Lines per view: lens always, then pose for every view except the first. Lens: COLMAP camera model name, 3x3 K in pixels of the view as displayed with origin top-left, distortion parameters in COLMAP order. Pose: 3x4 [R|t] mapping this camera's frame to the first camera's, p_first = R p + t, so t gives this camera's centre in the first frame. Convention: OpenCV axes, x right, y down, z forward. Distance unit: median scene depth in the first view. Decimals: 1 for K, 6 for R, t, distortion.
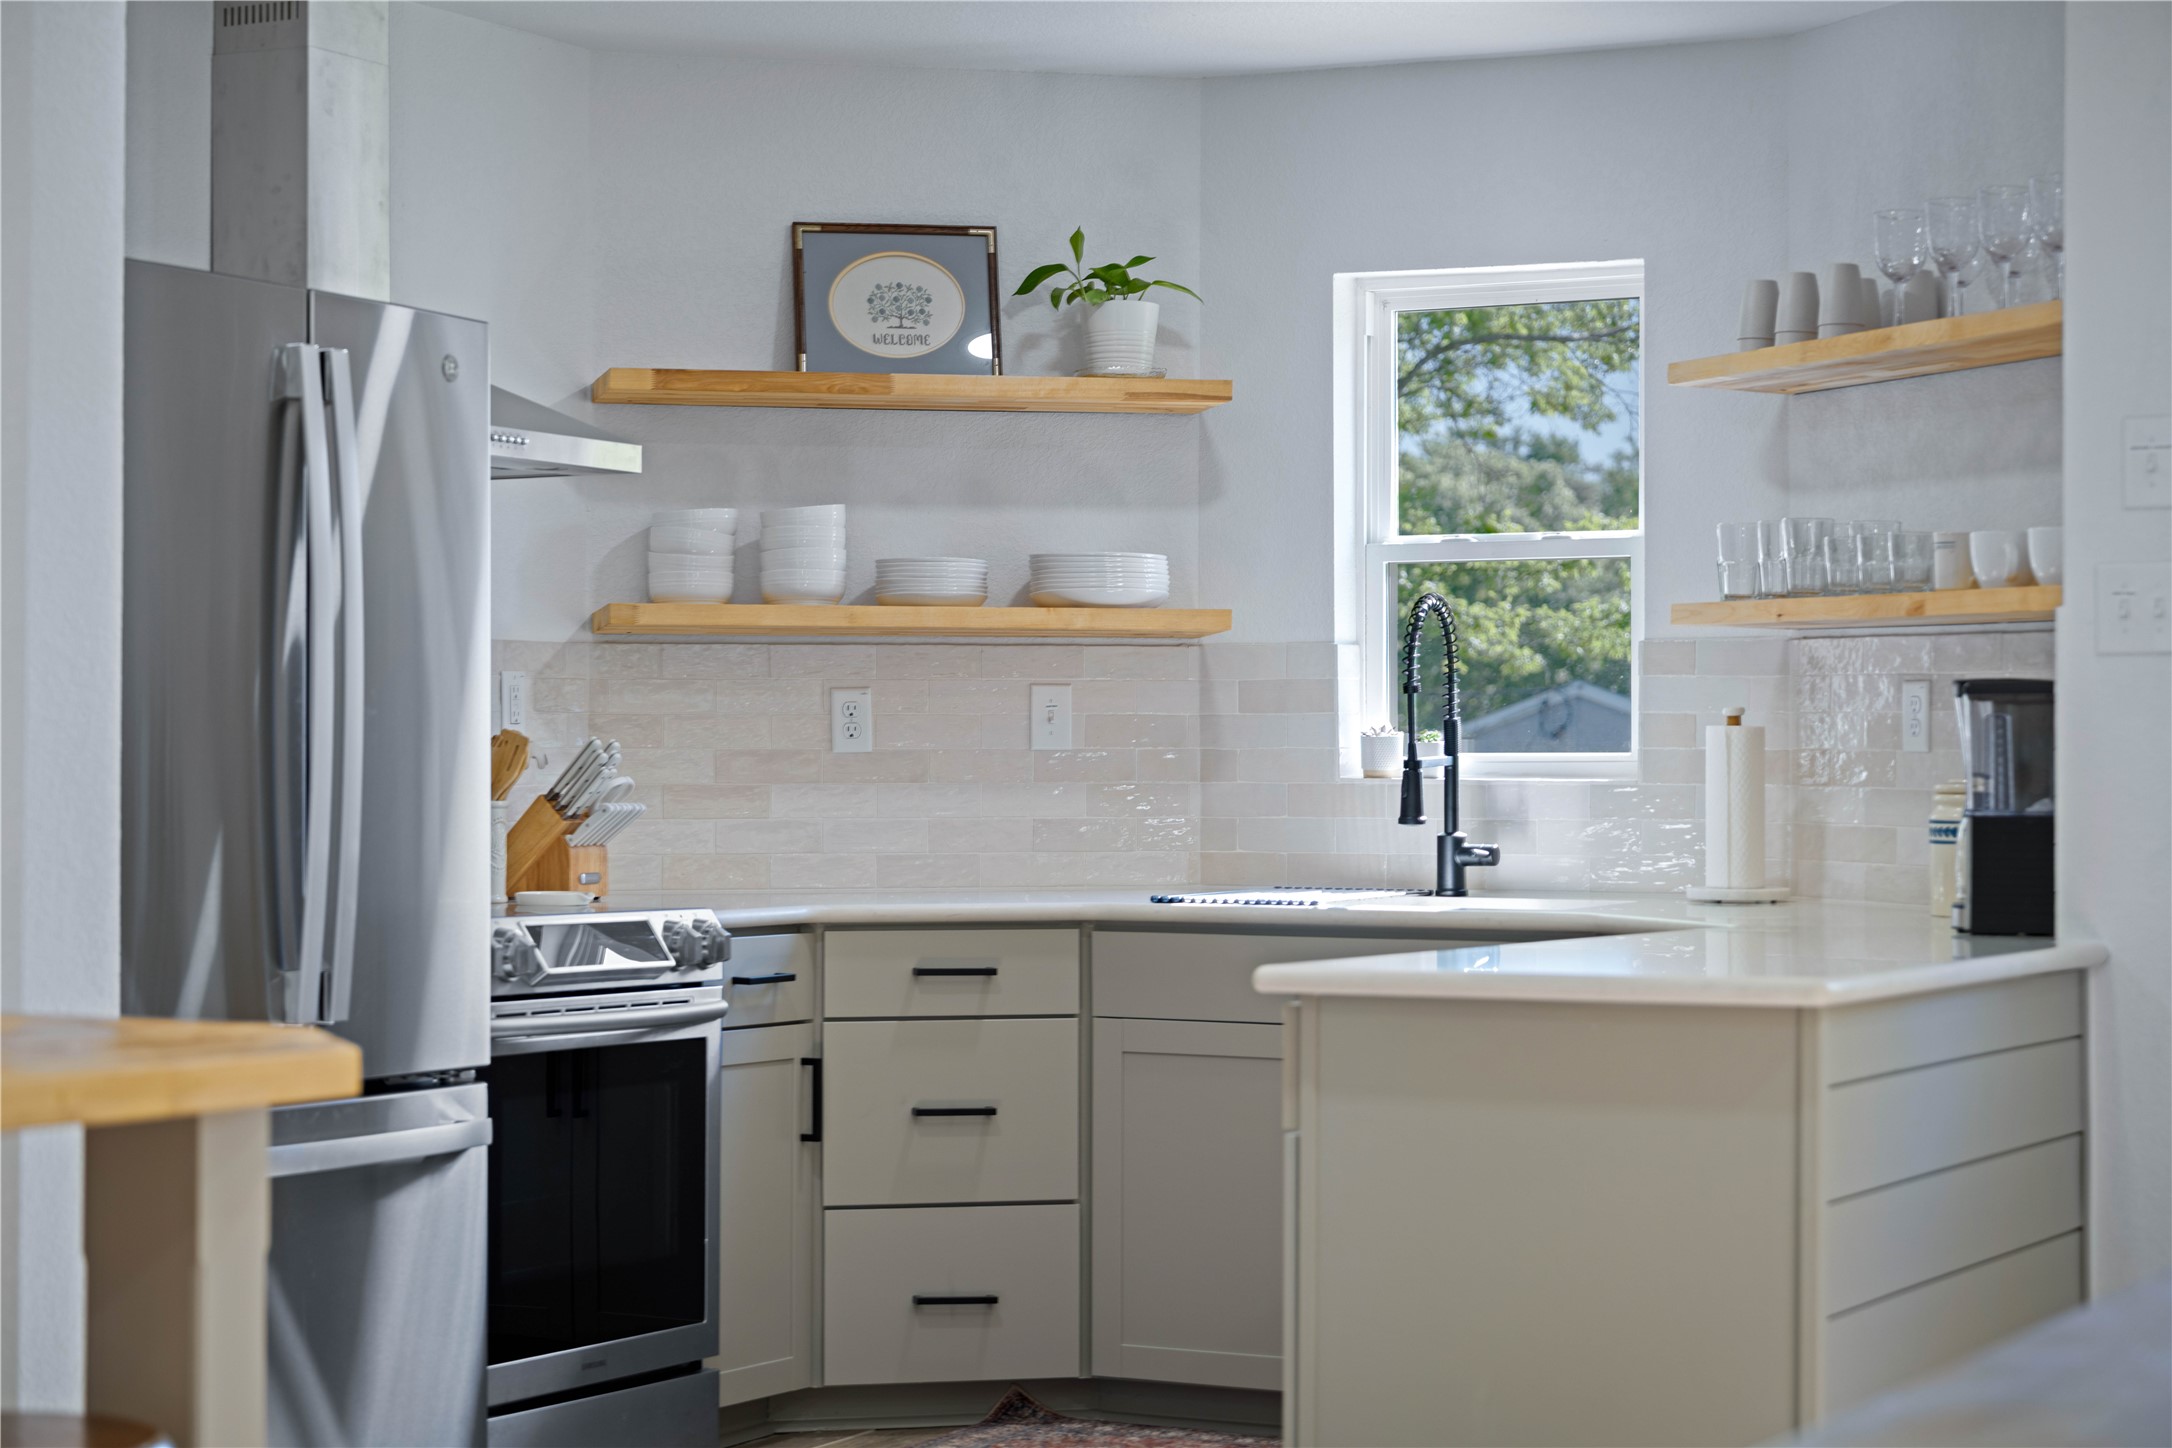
lens RADIAL K [[4402.4, 0, 1087.3], [0, 4402.4, 724.9], [0, 0, 1]] dist [-0.102800, 0.000000]
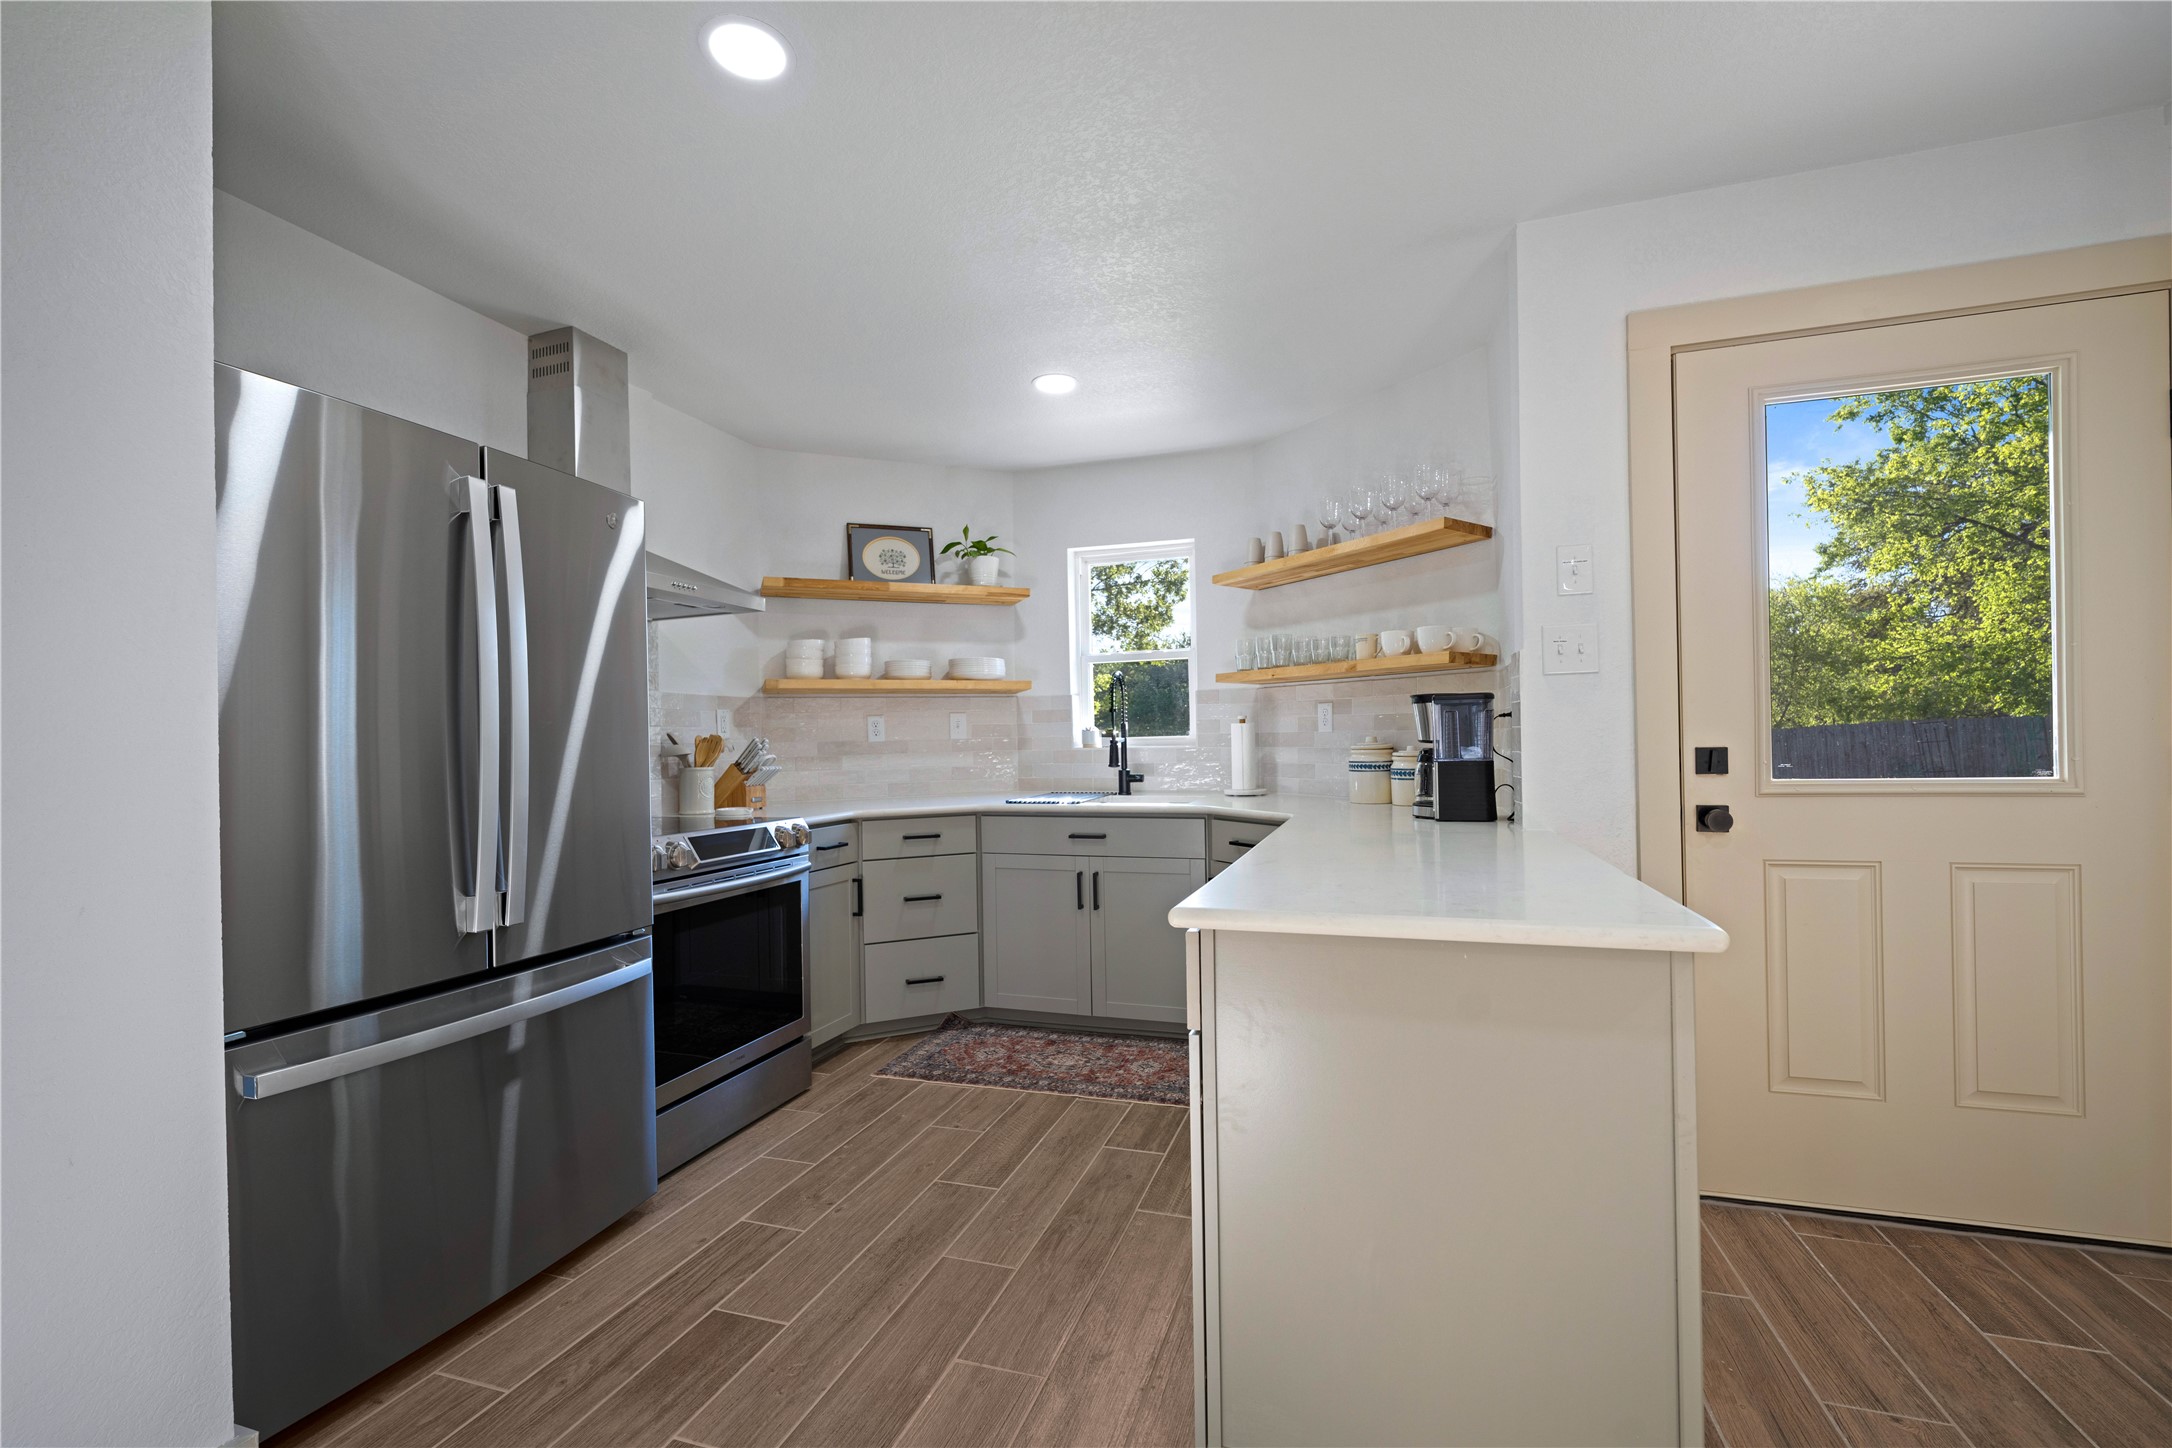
lens RADIAL K [[905.0, 0, 1080.4], [0, 905.0, 734.2], [0, 0, 1]] dist [0.001330, -0.000122]
pose [[0.988775, -0.019521, 0.148128, -0.016130], [0.019472, 0.999809, 0.001780, 0.003482], [-0.148135, 0.001124, 0.988967, 0.497024]]
